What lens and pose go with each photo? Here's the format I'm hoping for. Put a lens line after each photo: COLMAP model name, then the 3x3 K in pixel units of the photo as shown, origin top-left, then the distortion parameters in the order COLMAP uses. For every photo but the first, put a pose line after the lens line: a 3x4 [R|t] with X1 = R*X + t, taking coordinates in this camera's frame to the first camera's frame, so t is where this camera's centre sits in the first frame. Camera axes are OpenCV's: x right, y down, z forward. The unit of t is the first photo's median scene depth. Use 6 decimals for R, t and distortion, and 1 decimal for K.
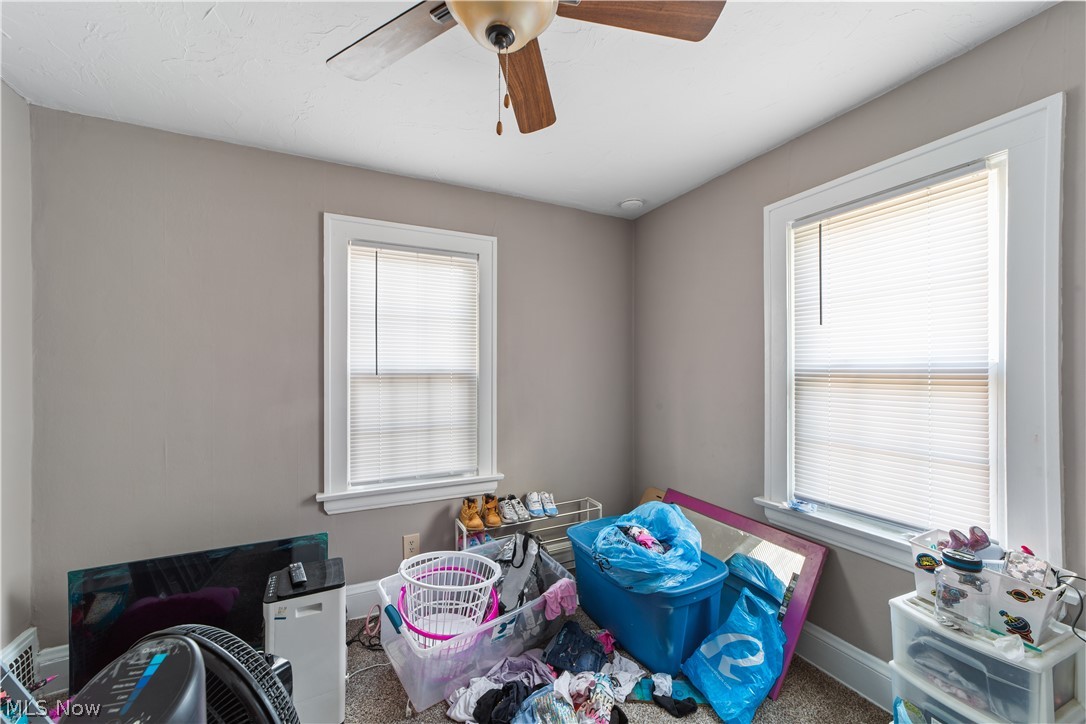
lens RADIAL K [[417.2, 0, 542.9], [0, 417.2, 366.8], [0, 0, 1]] dist [0.001614, 0.000081]
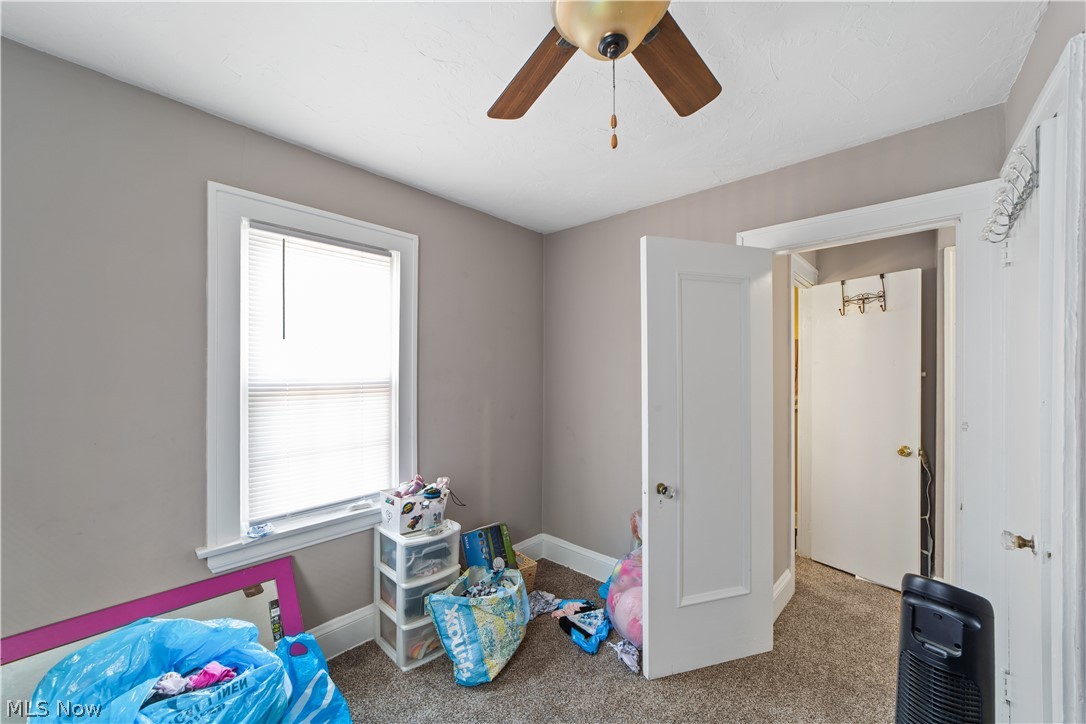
lens RADIAL K [[417.2, 0, 541.9], [0, 417.2, 371.0], [0, 0, 1]] dist [0.001614, 0.000081]
pose [[-0.368573, 0.004664, 0.929587, -0.498390], [-0.007625, 0.999939, -0.008041, -0.020700], [-0.929567, -0.010052, -0.368515, 0.792111]]
